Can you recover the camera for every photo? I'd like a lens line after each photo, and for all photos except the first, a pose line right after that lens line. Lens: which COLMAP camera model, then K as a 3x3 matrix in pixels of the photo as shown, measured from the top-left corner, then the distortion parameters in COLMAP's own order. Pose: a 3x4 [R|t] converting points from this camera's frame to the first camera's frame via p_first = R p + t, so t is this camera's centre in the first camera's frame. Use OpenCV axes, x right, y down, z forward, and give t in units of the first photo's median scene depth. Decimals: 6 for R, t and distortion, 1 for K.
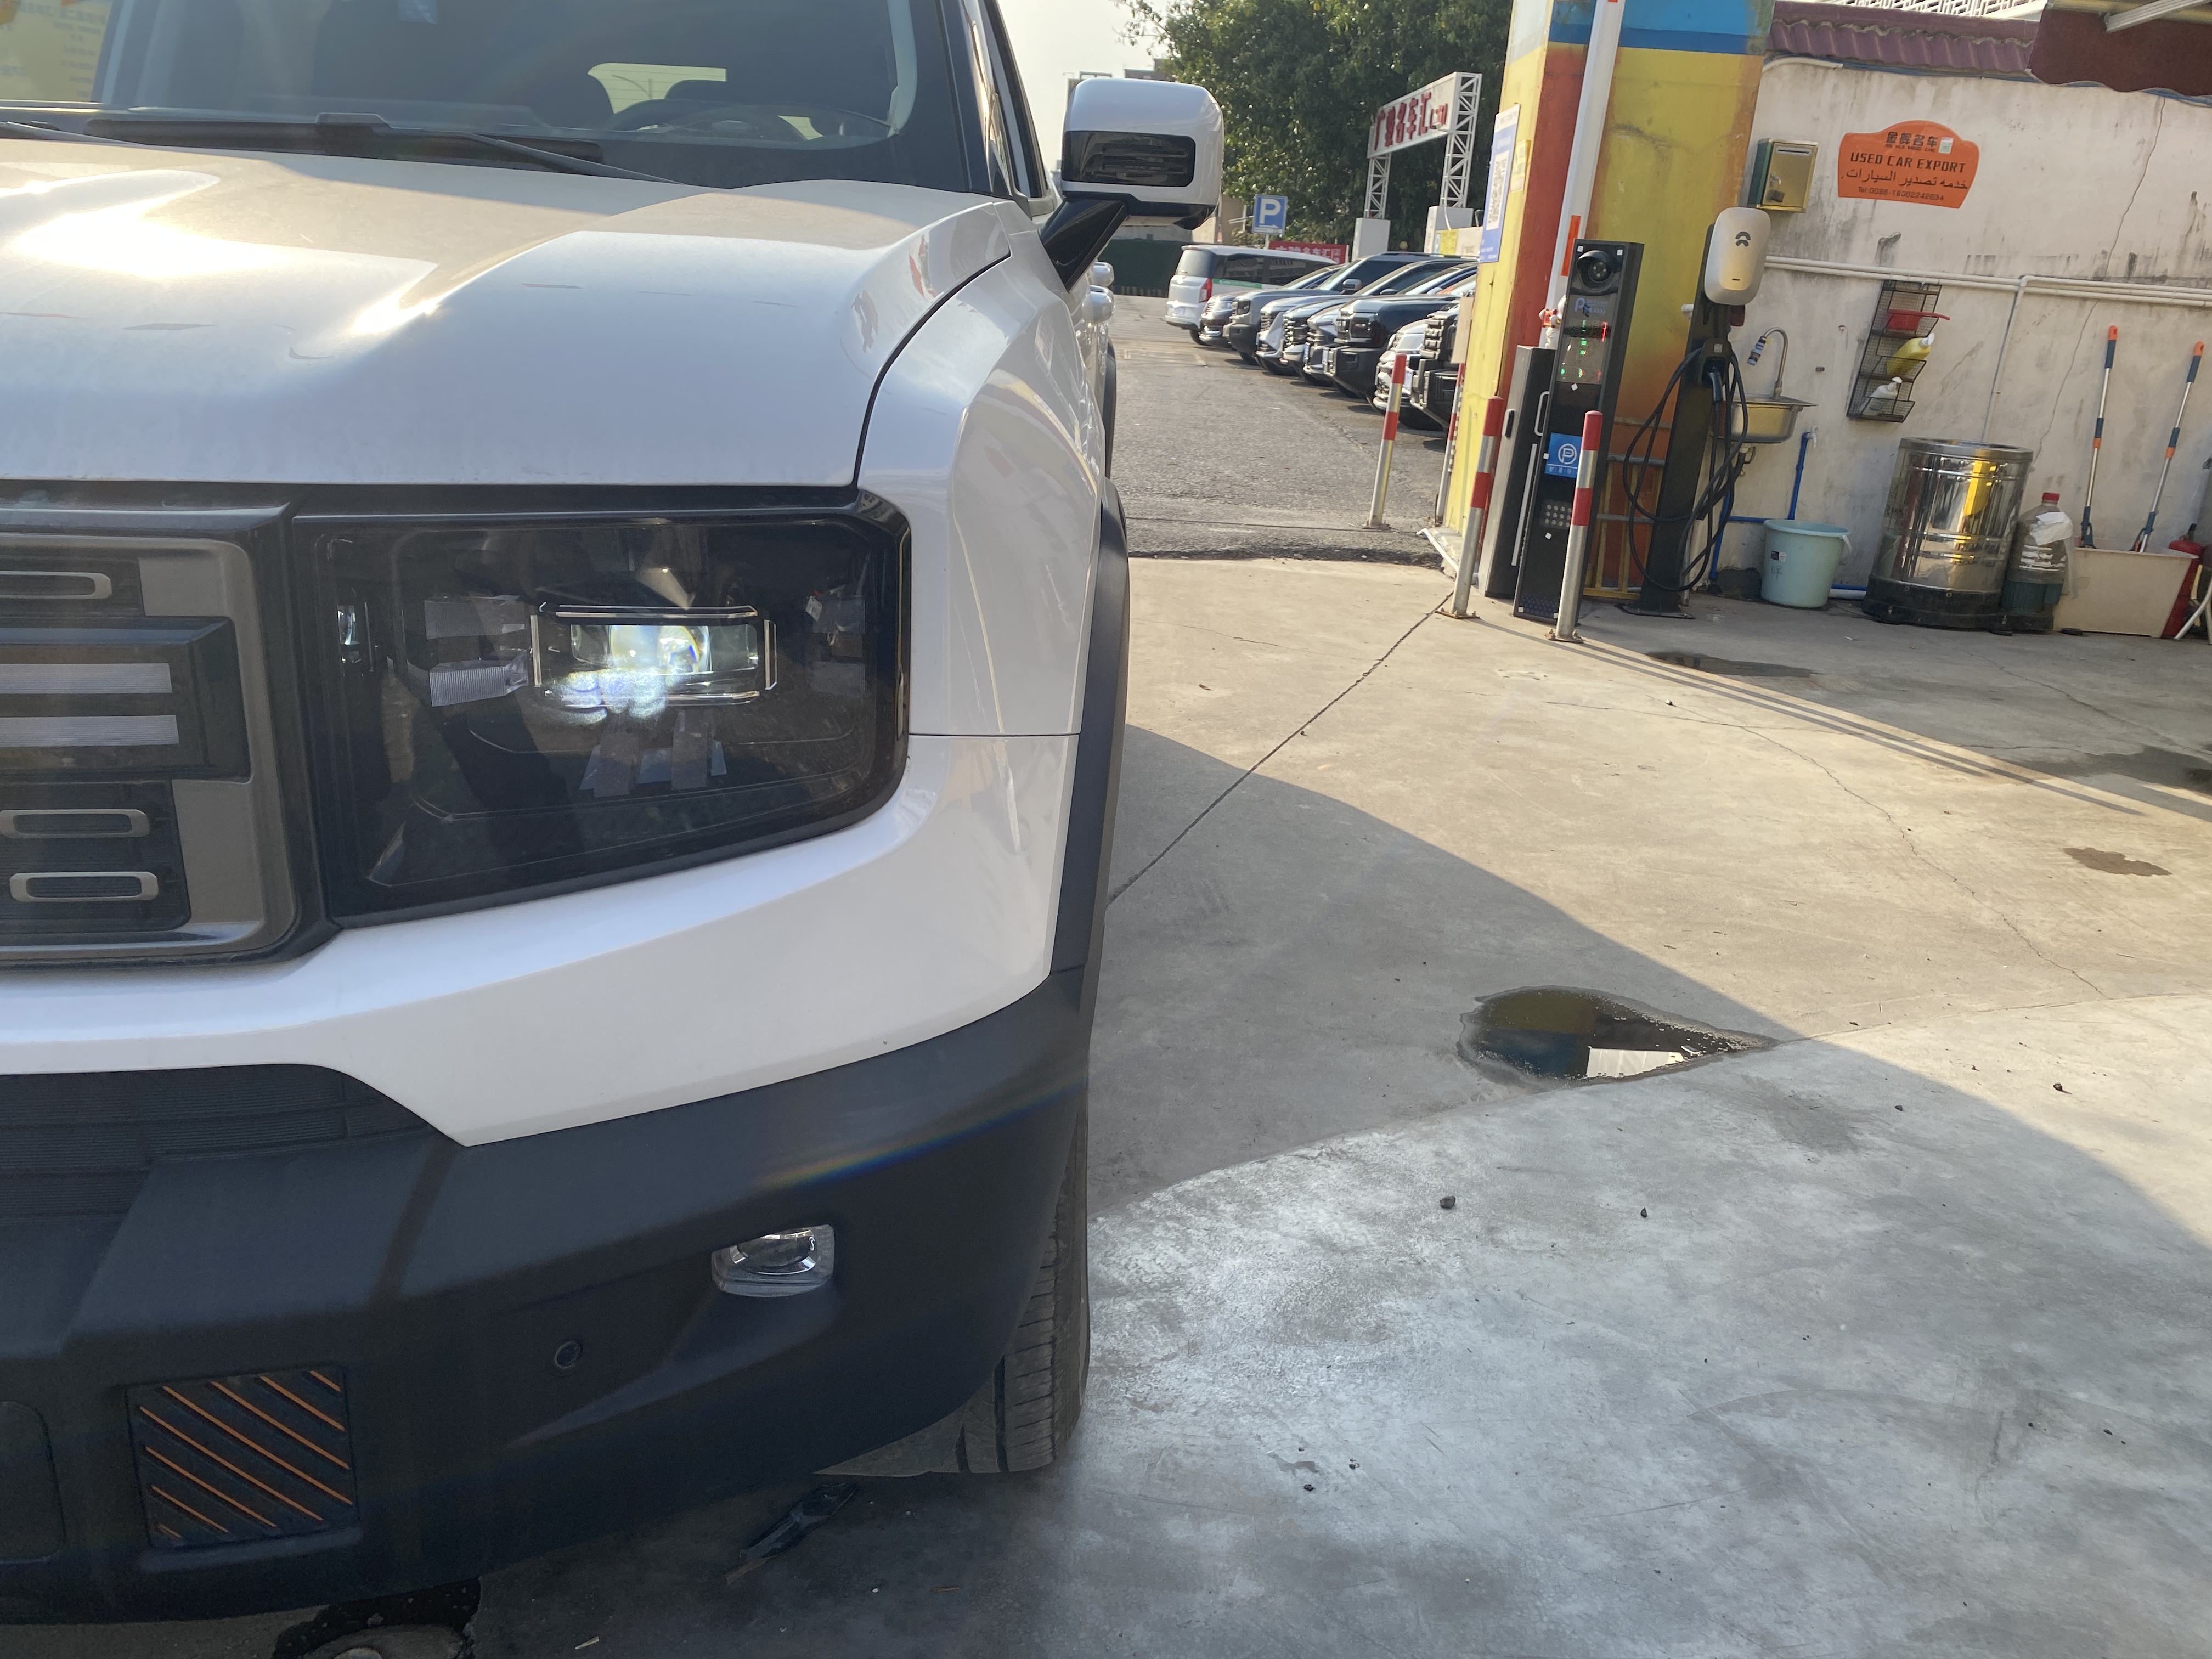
lens RADIAL K [[1676.6, 0, 1106.0], [0, 1676.6, 829.5], [0, 0, 1]] dist [0.014669, -0.003796]
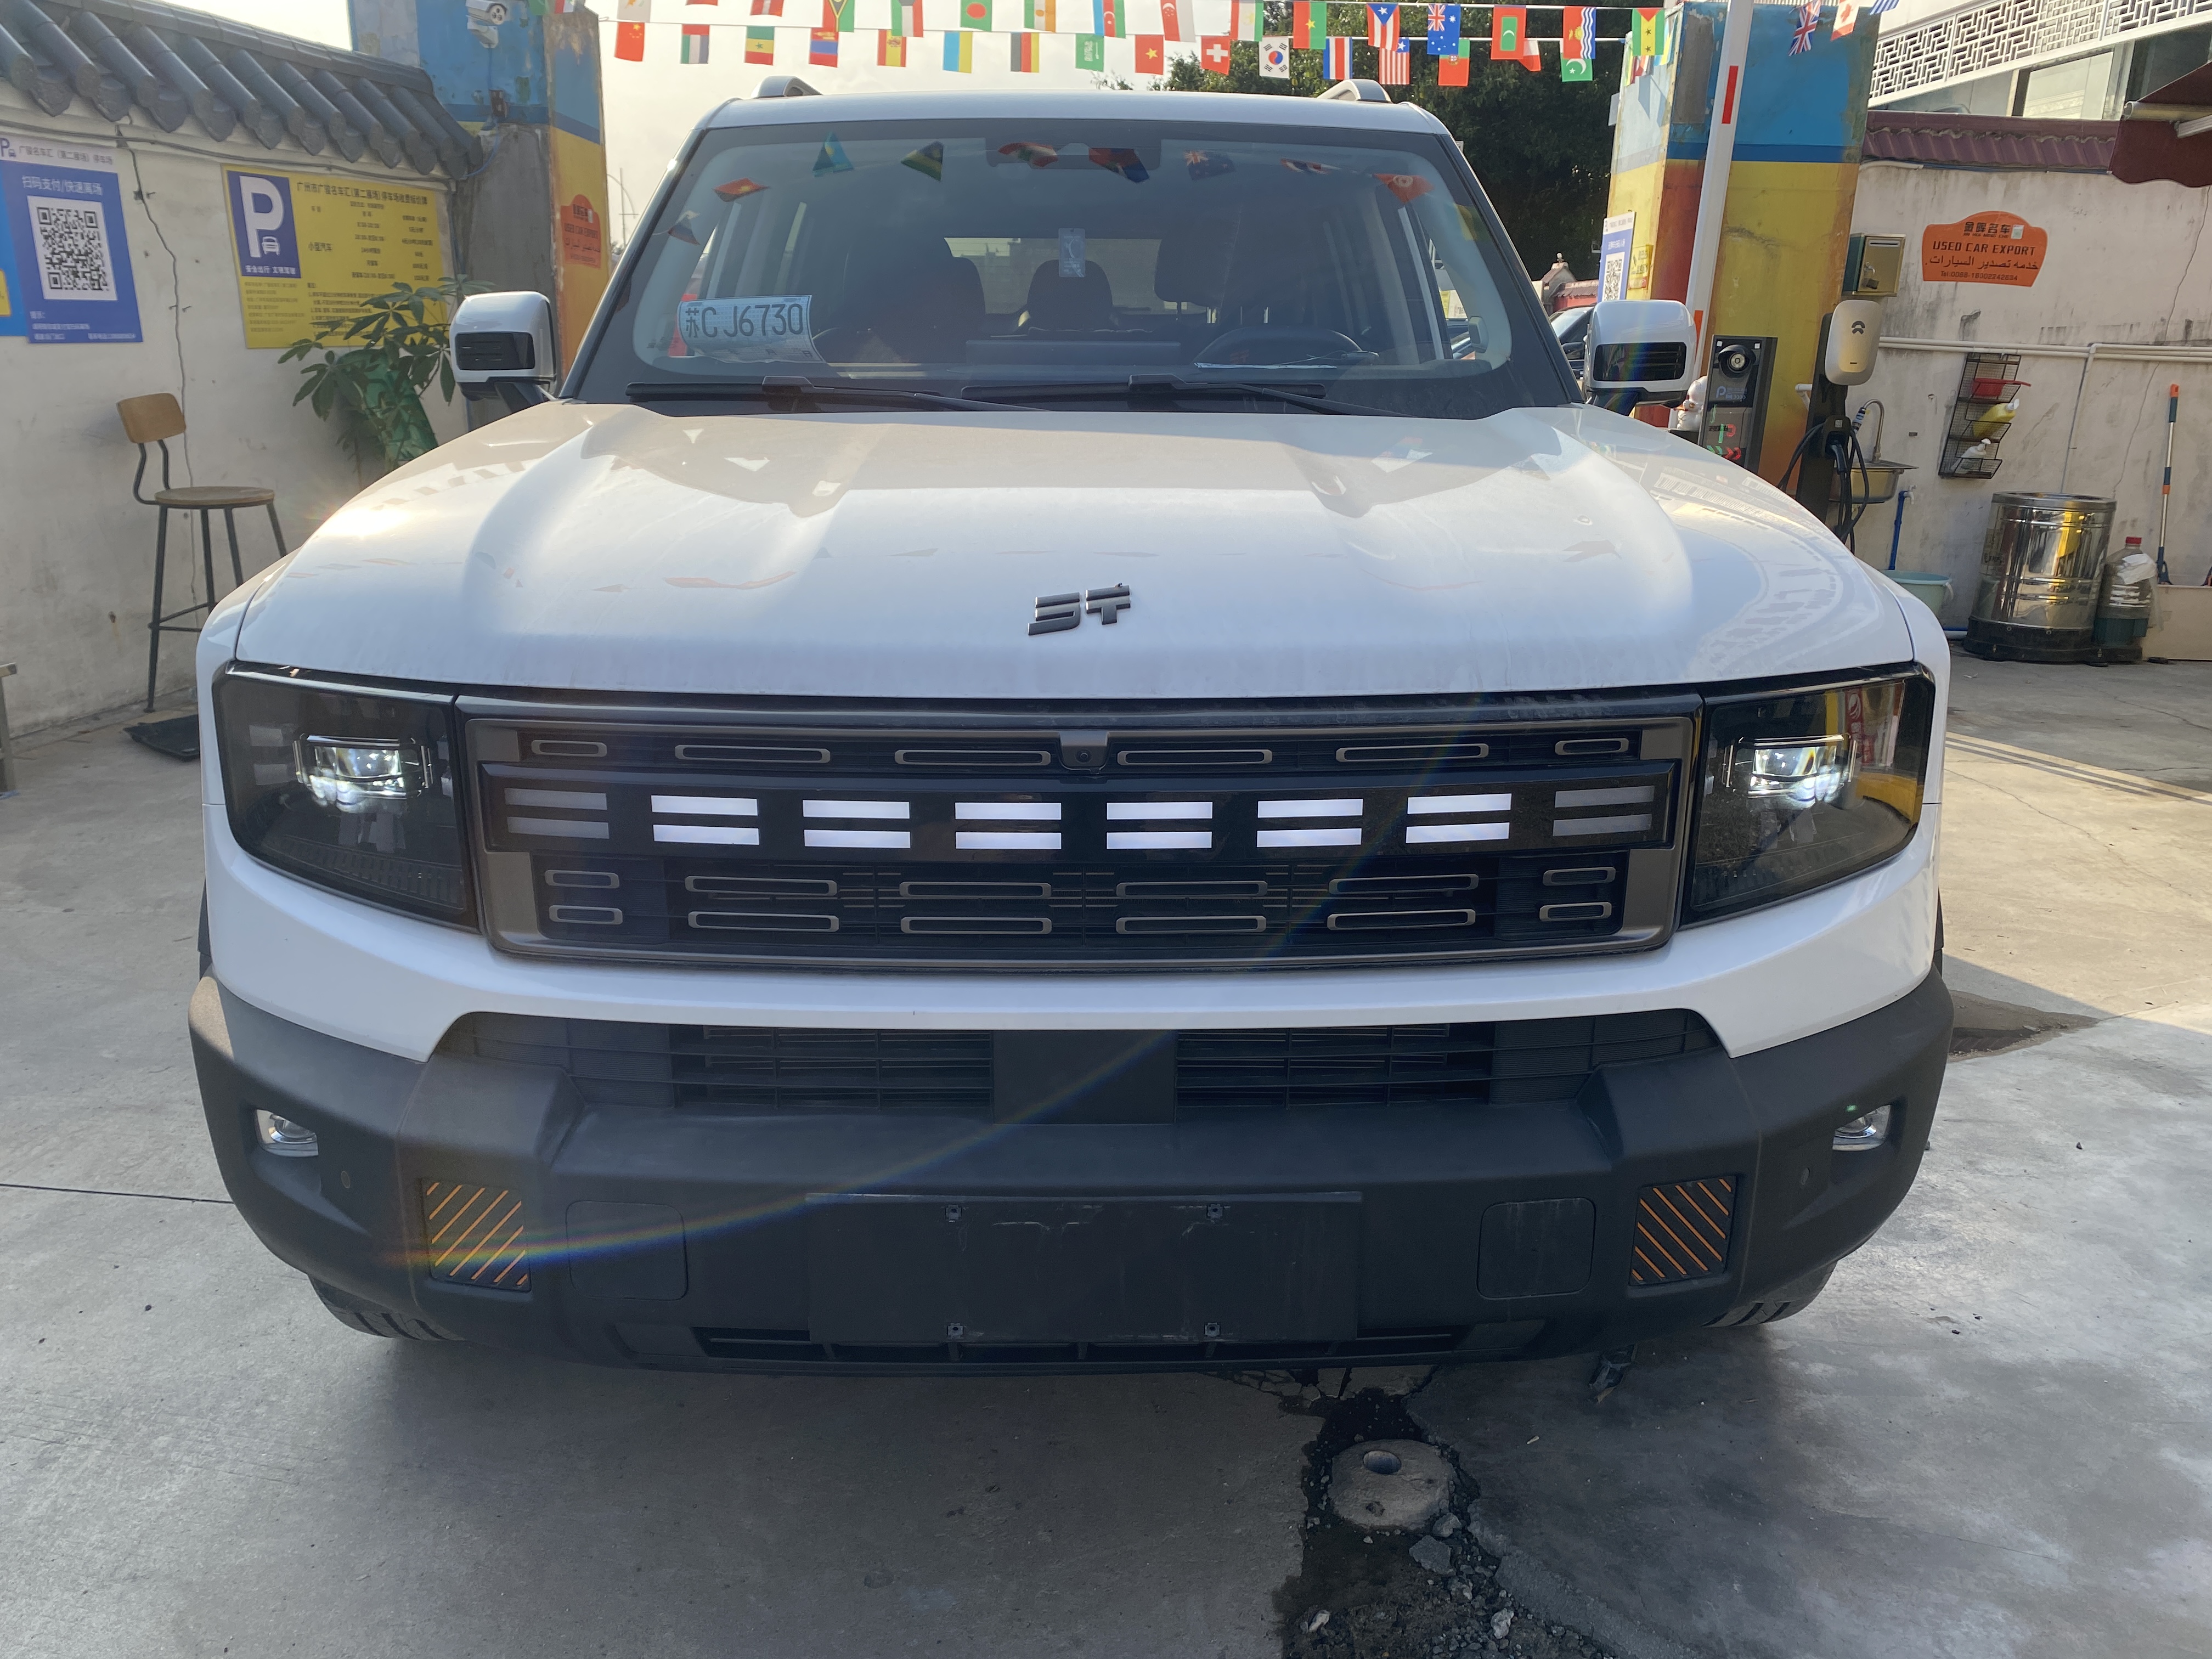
lens RADIAL K [[1677.3, 0, 1105.5], [0, 1677.3, 819.9], [0, 0, 1]] dist [0.015013, -0.004061]
pose [[0.998920, -0.045002, 0.011573, -0.140671], [0.045417, 0.998226, -0.038501, -0.002186], [-0.009820, 0.038985, 0.999192, -0.097601]]
